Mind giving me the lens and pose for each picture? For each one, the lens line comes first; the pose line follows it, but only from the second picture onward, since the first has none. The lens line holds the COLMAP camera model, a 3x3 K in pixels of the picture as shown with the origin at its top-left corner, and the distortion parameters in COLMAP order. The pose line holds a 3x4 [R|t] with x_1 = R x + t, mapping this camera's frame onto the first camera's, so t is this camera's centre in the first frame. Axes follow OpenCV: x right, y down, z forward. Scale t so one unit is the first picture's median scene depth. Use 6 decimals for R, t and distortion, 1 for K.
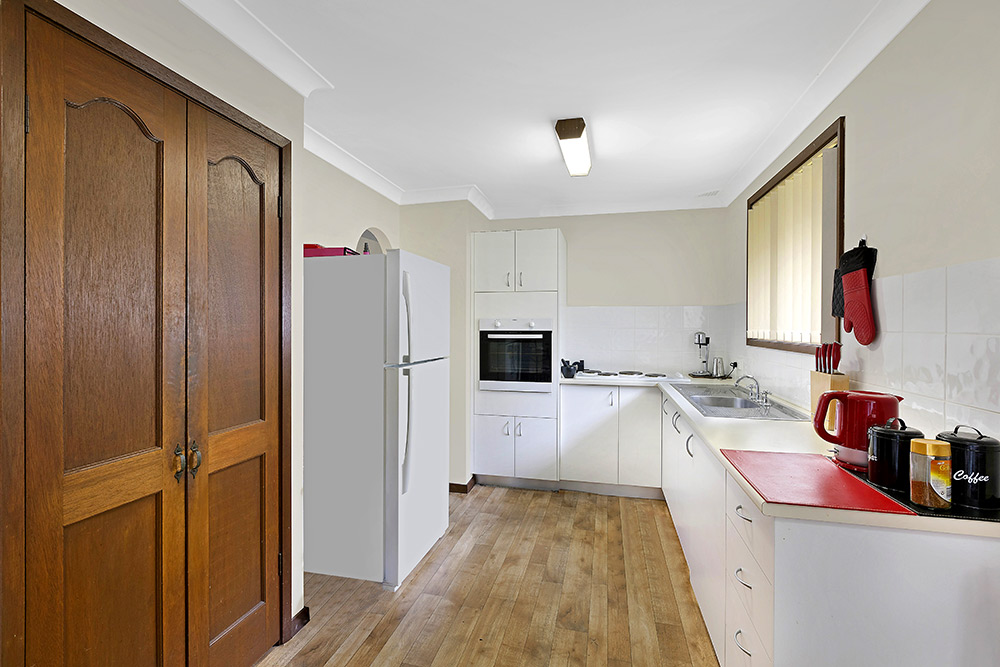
lens RADIAL K [[442.7, 0, 500.3], [0, 442.7, 330.9], [0, 0, 1]] dist [0.005451, -0.000627]
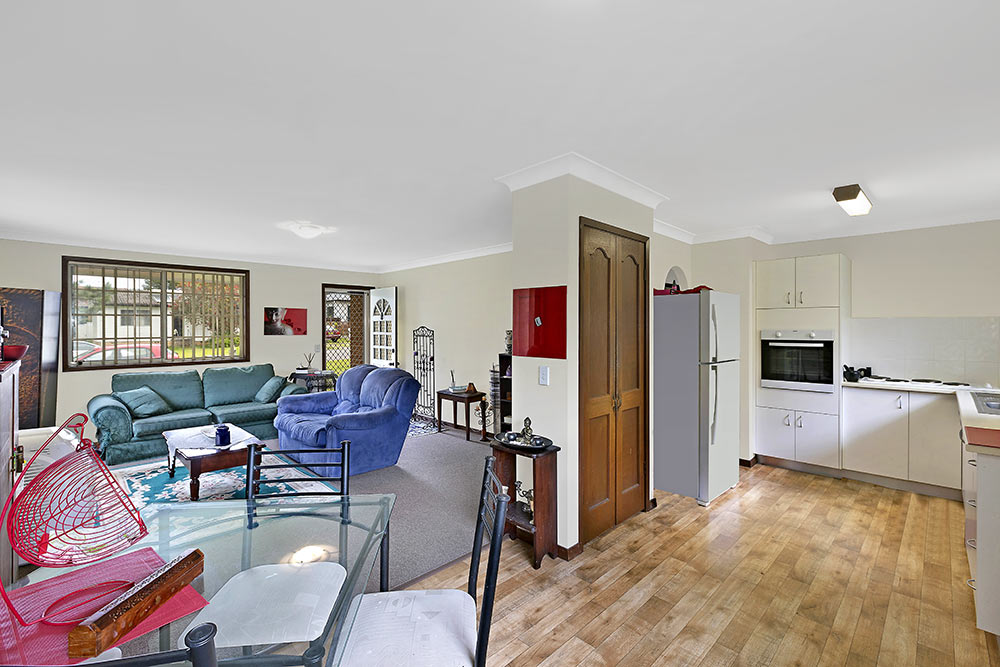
lens RADIAL K [[442.7, 0, 498.2], [0, 442.7, 328.9], [0, 0, 1]] dist [0.005451, -0.000627]
pose [[0.853250, -0.000824, -0.521501, -0.029529], [-0.002743, 0.999978, -0.006067, -0.022569], [0.521495, 0.006607, 0.853229, -0.494024]]
